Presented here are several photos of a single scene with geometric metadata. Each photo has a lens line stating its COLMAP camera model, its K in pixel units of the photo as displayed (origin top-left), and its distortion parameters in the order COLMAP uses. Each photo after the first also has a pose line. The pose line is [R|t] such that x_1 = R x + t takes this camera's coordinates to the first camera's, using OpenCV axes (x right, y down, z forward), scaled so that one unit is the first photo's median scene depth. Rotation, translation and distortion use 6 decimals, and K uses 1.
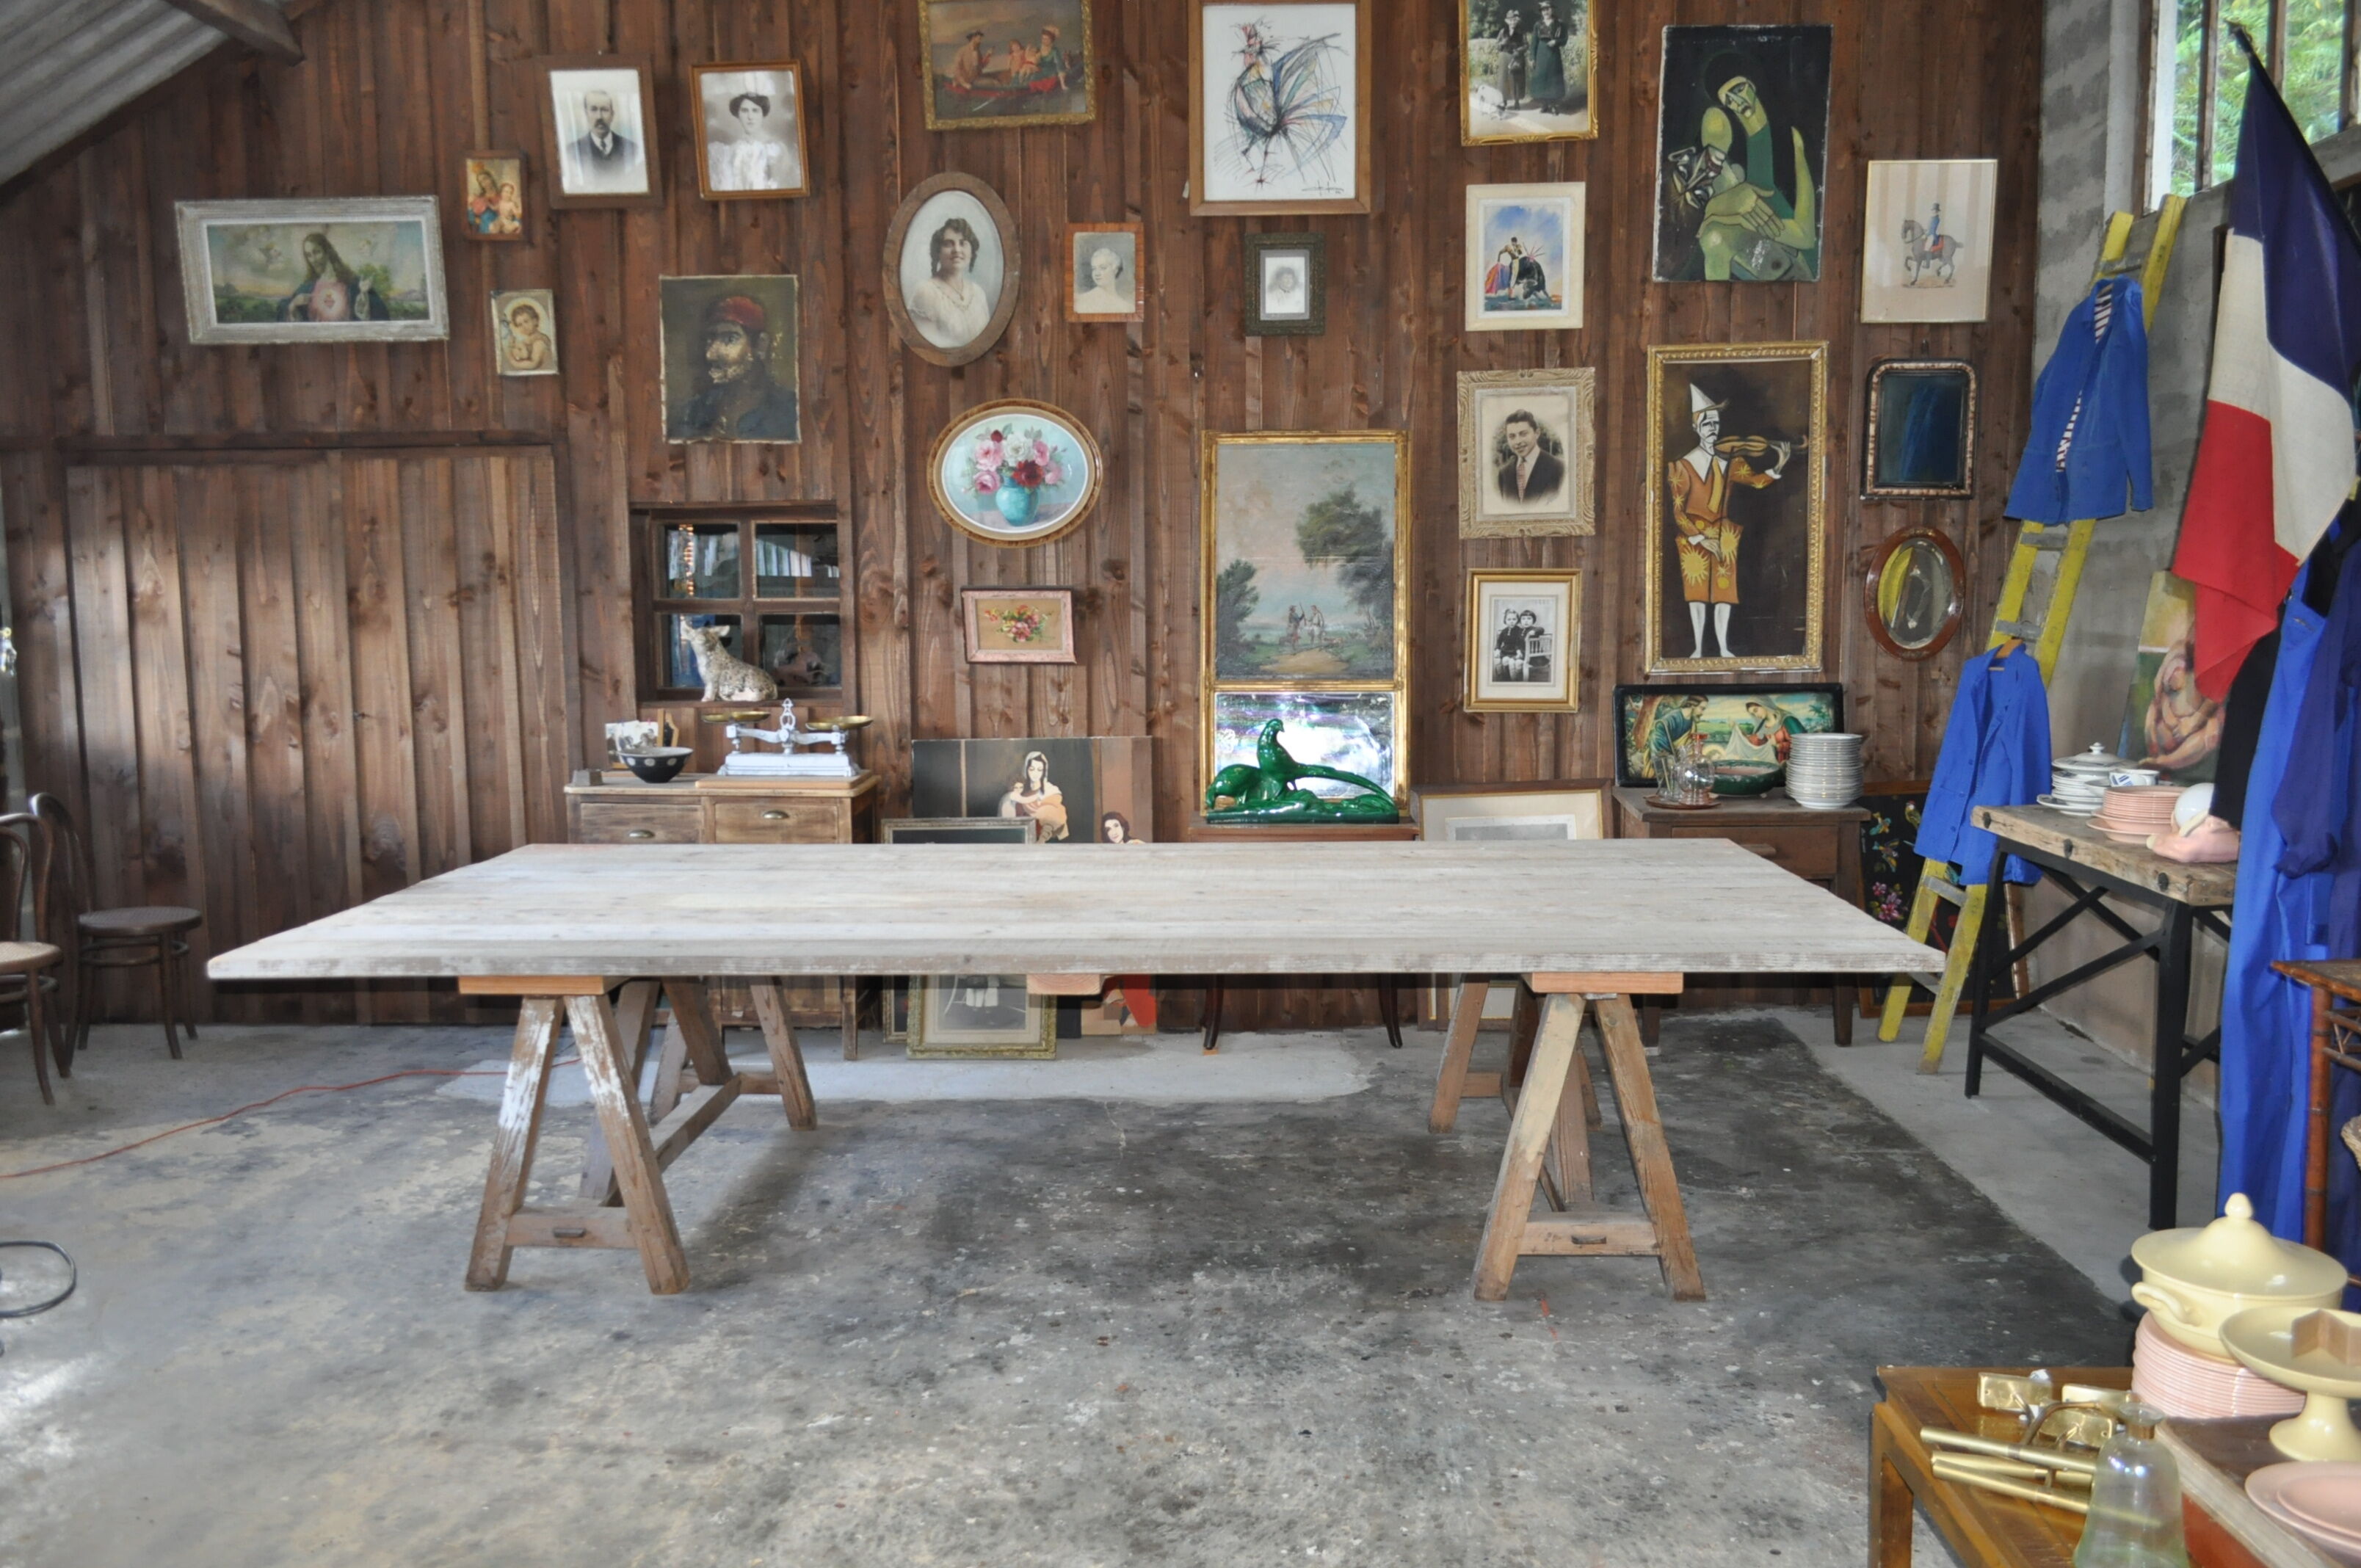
lens RADIAL K [[1819.1, 0, 1175.3], [0, 1819.1, 789.2], [0, 0, 1]] dist [-0.011618, 0.001245]
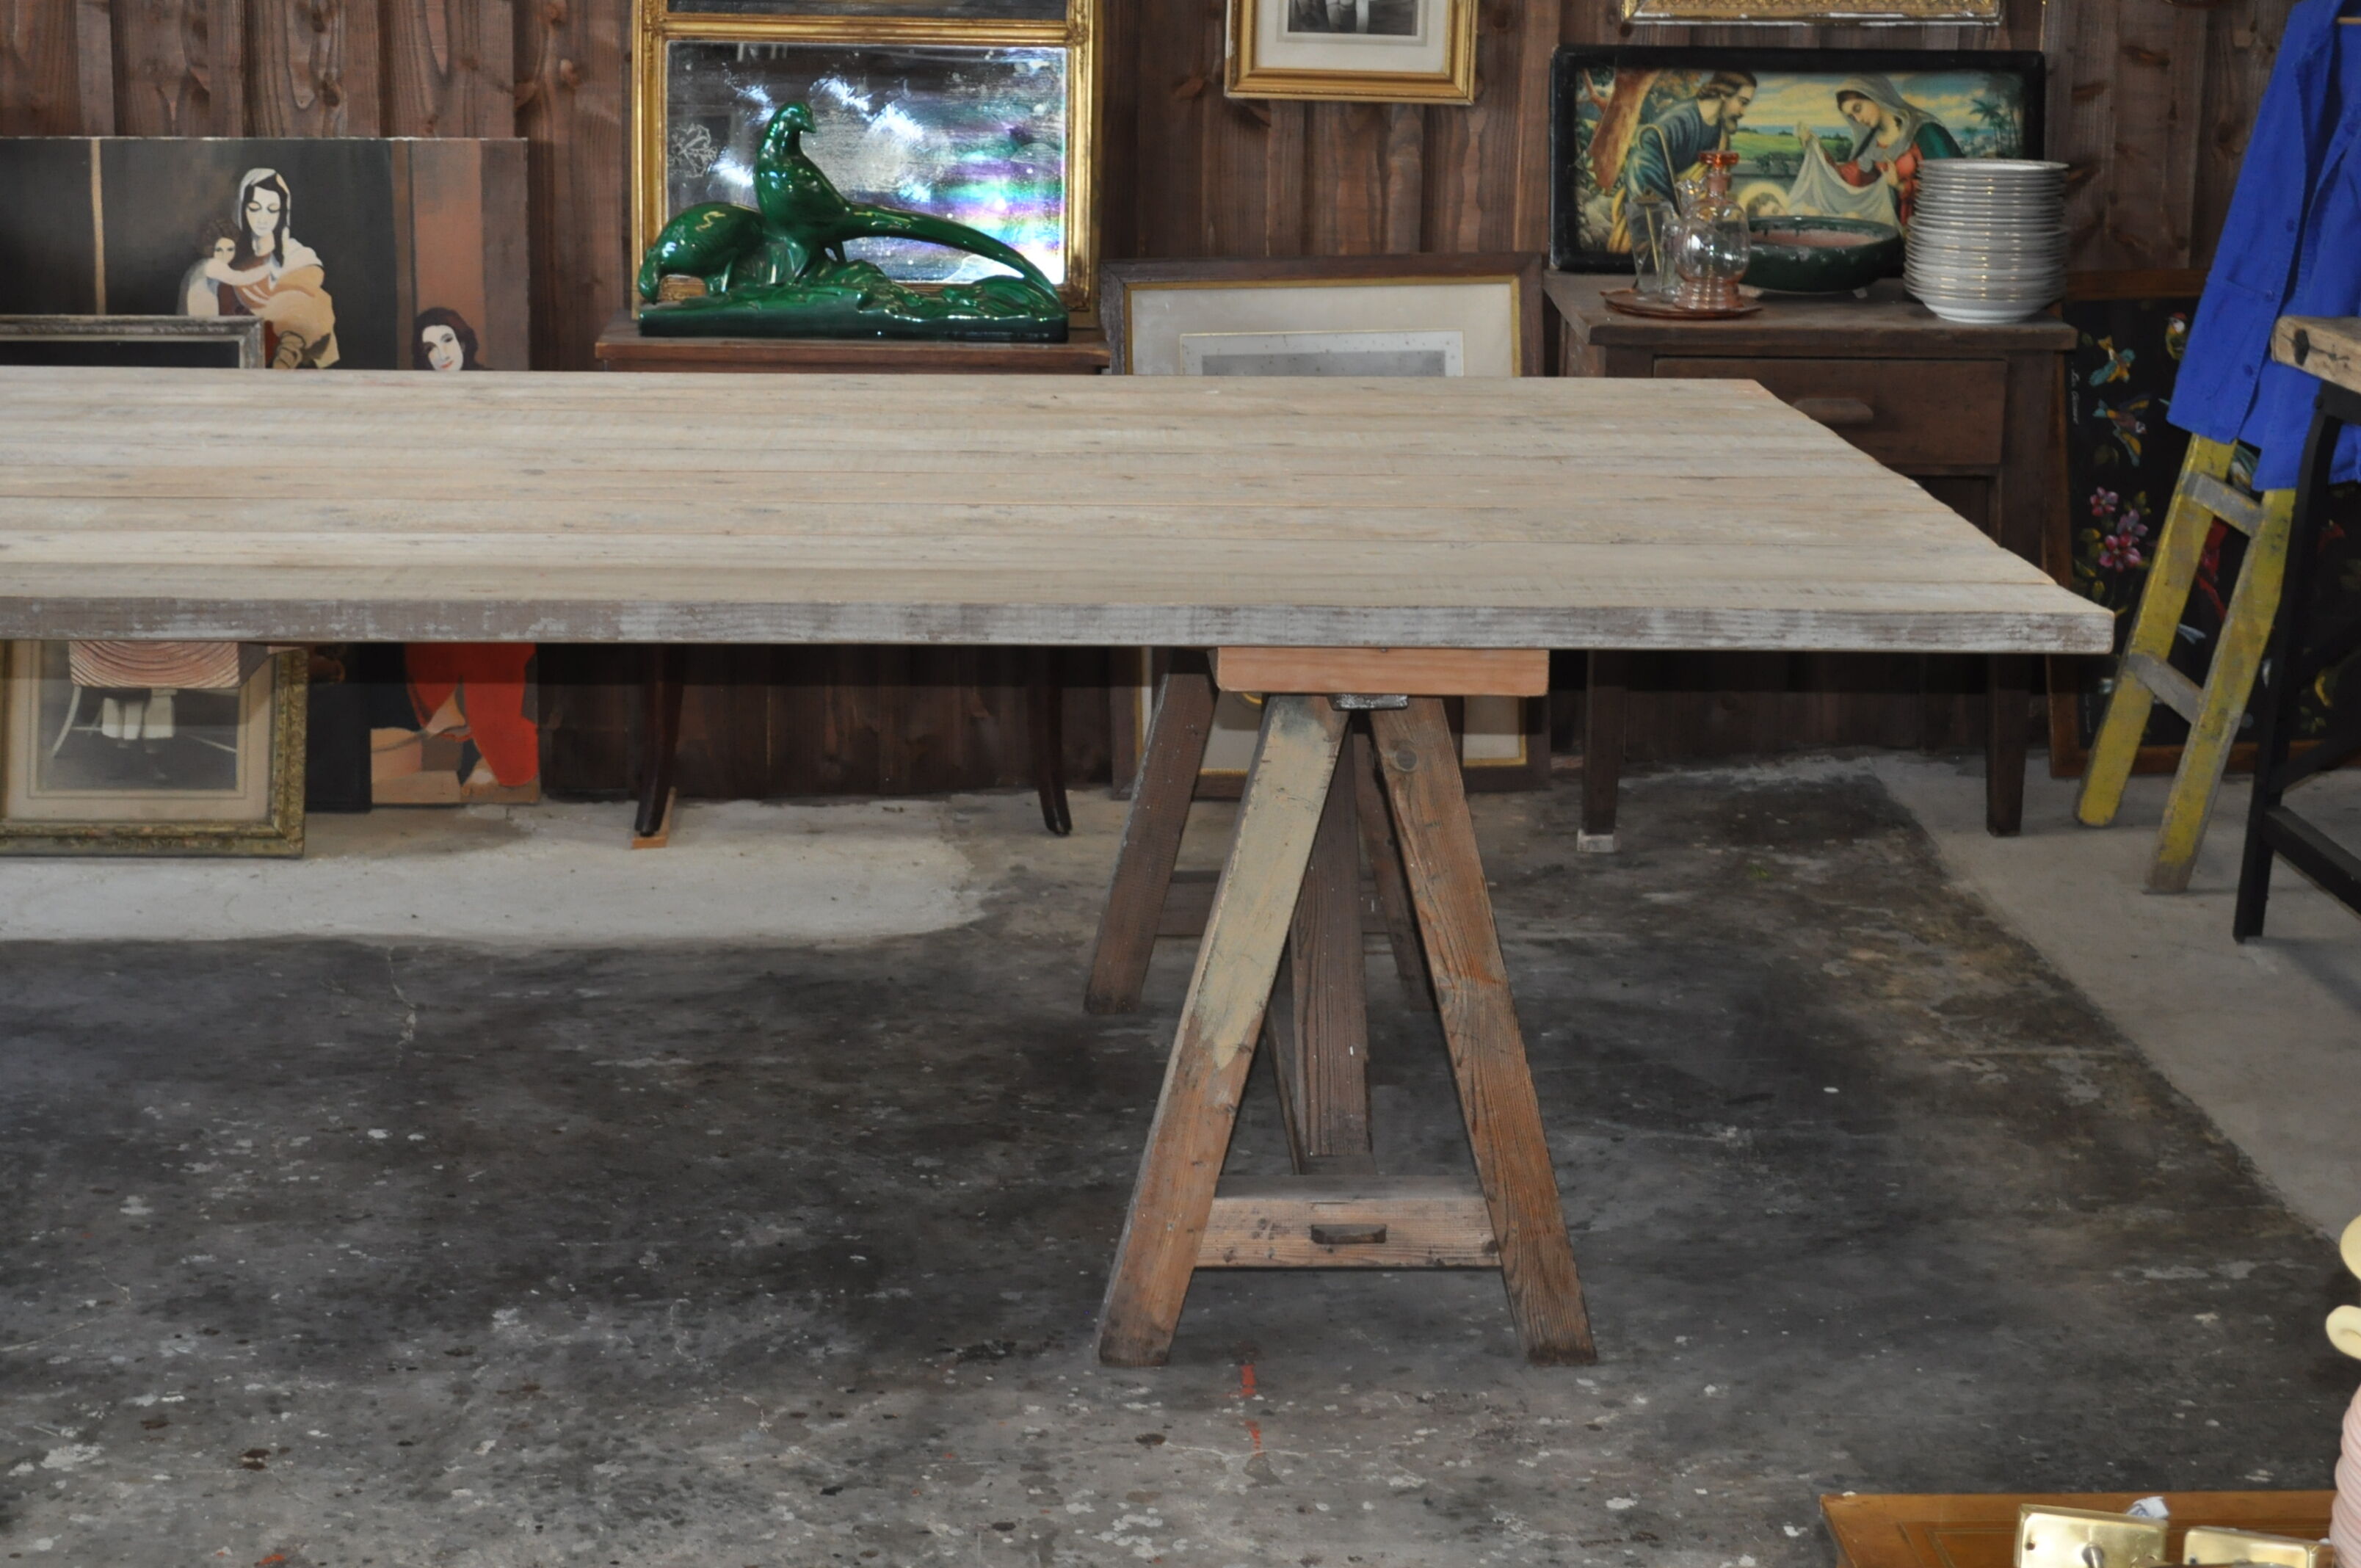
lens RADIAL K [[3874.8, 0, 1159.3], [0, 3874.8, 763.3], [0, 0, 1]] dist [-0.017001, 0.000000]
pose [[0.995770, 0.006272, 0.091666, 0.057676], [-0.016797, 0.993281, 0.114501, 0.012246], [-0.090332, -0.115557, 0.989185, 0.033408]]
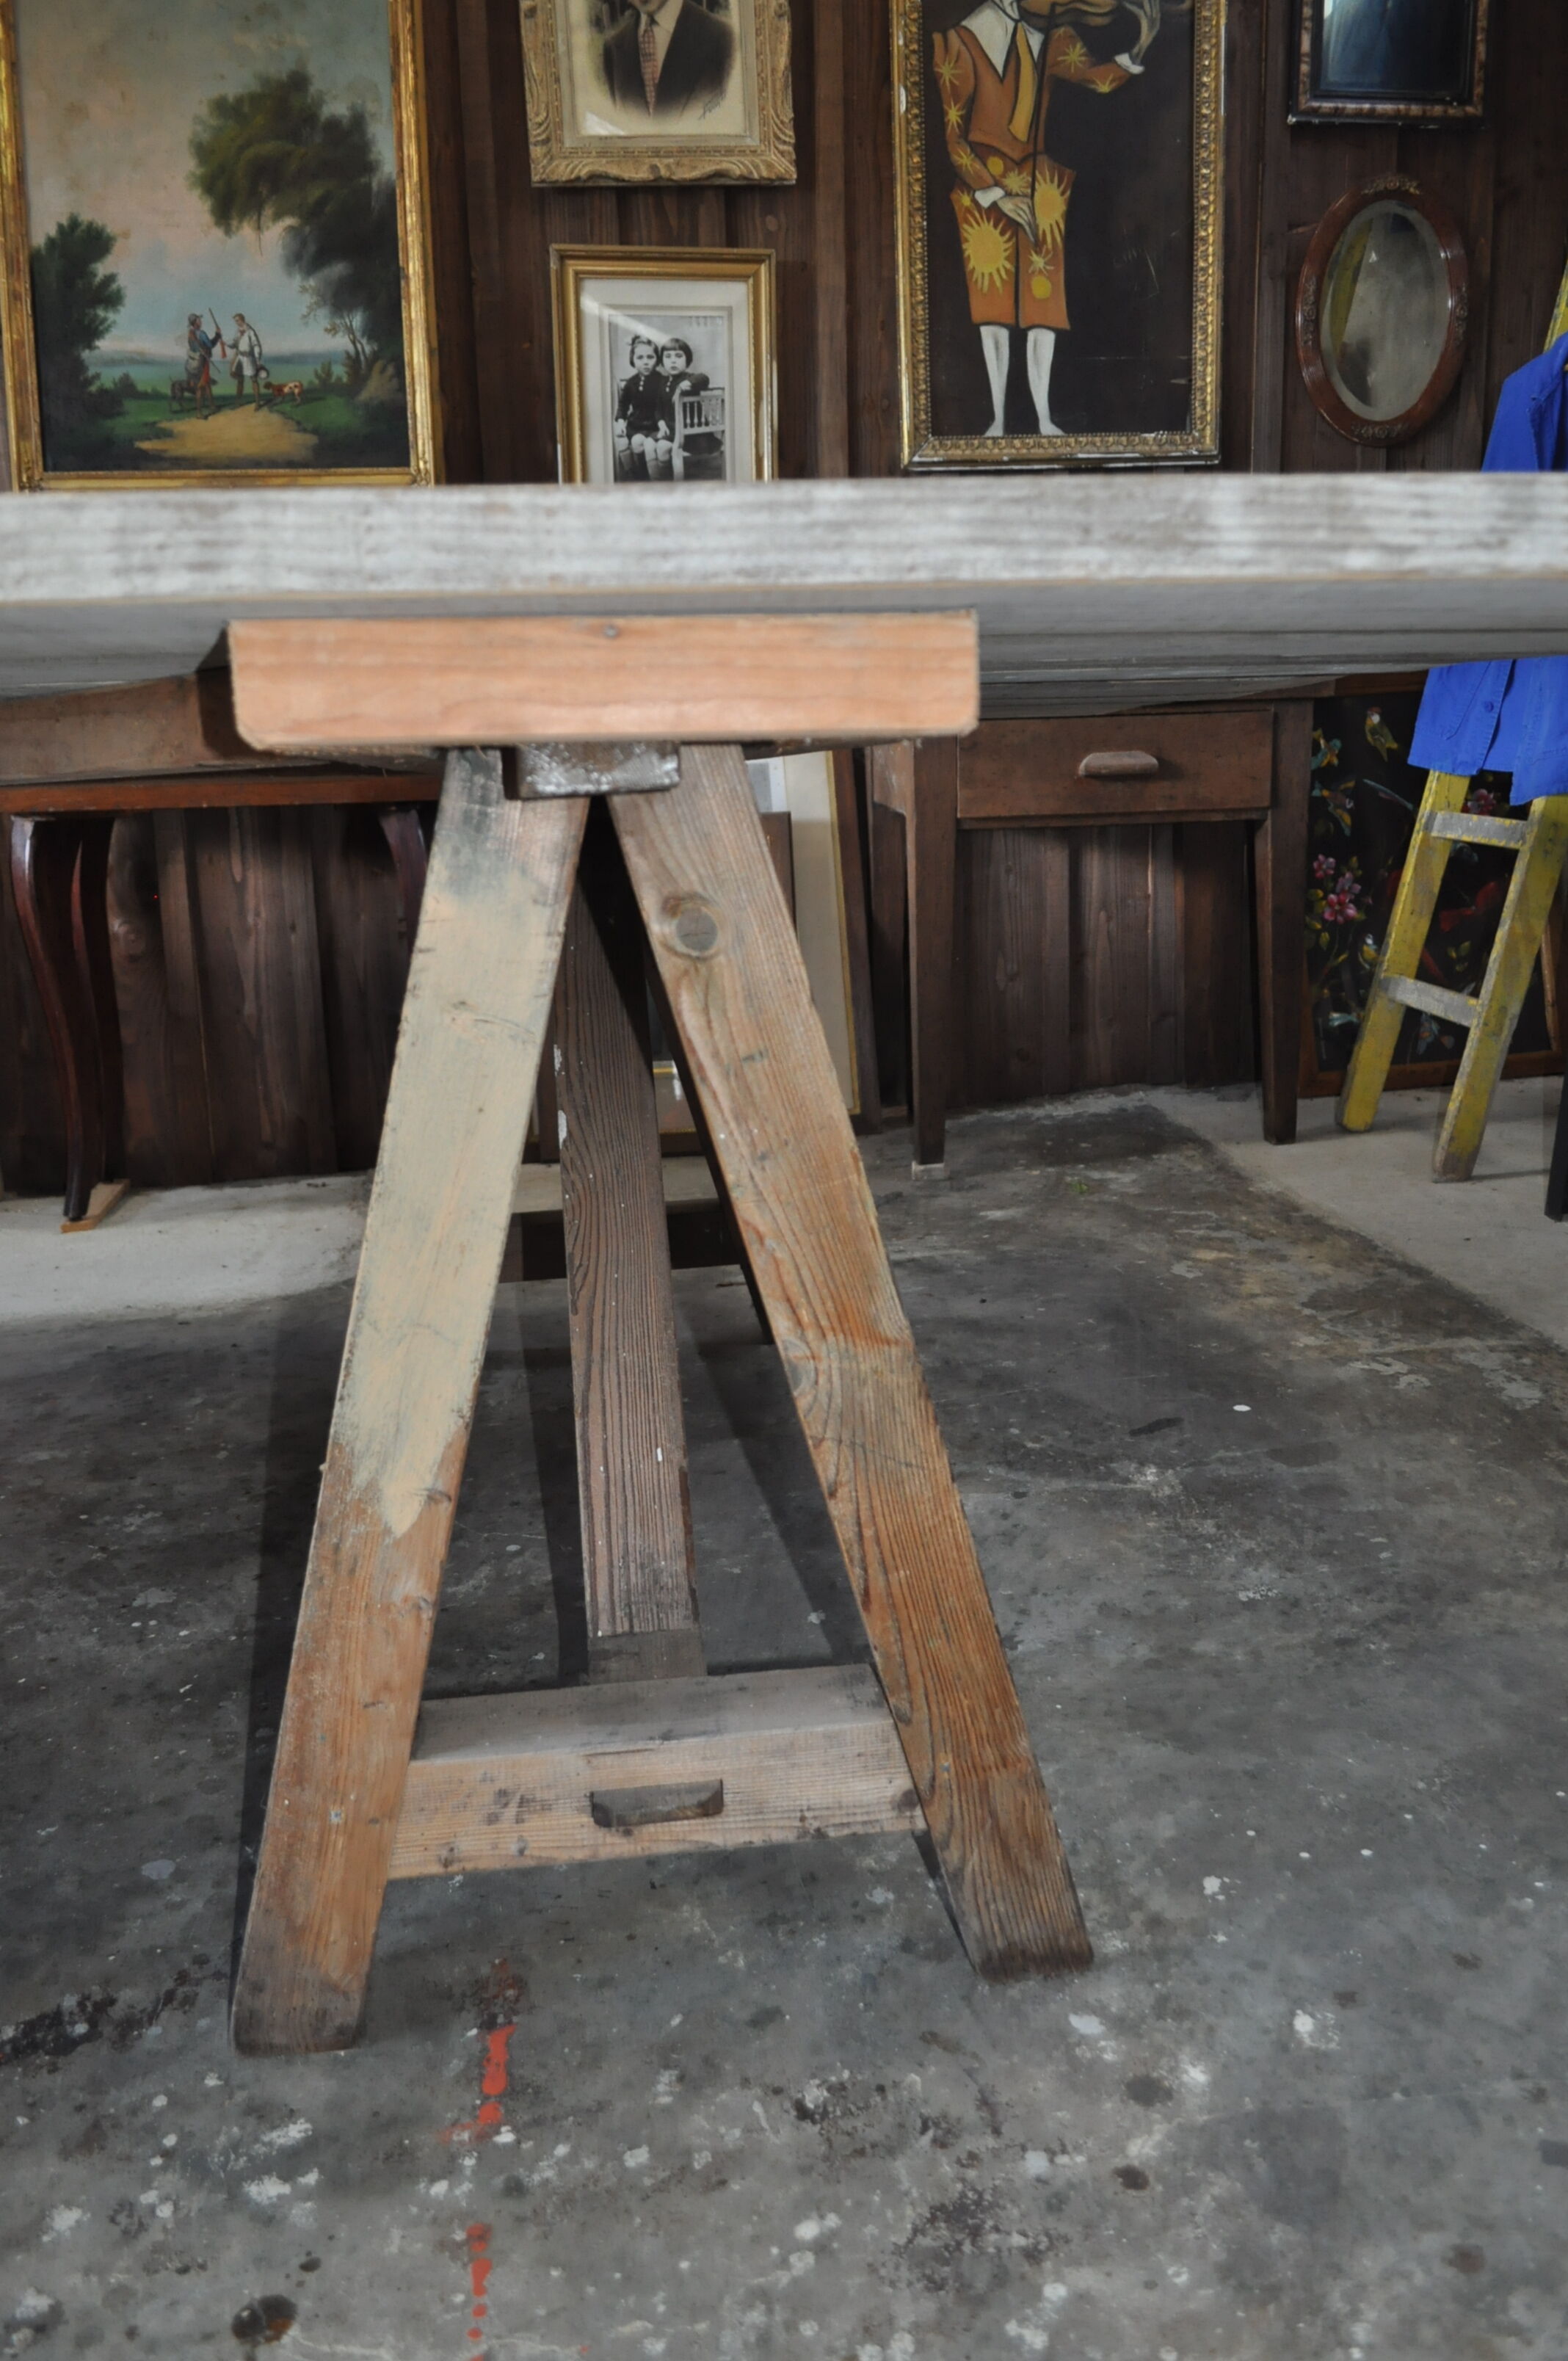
lens RADIAL K [[1819.1, 0, 783.3], [0, 1819.1, 1178.2], [0, 0, 1]] dist [-0.011618, 0.001245]
pose [[0.986115, -0.055905, 0.156373, 0.134560], [0.038776, 0.993117, 0.110521, 0.084347], [-0.161476, -0.102923, 0.981495, 0.481773]]
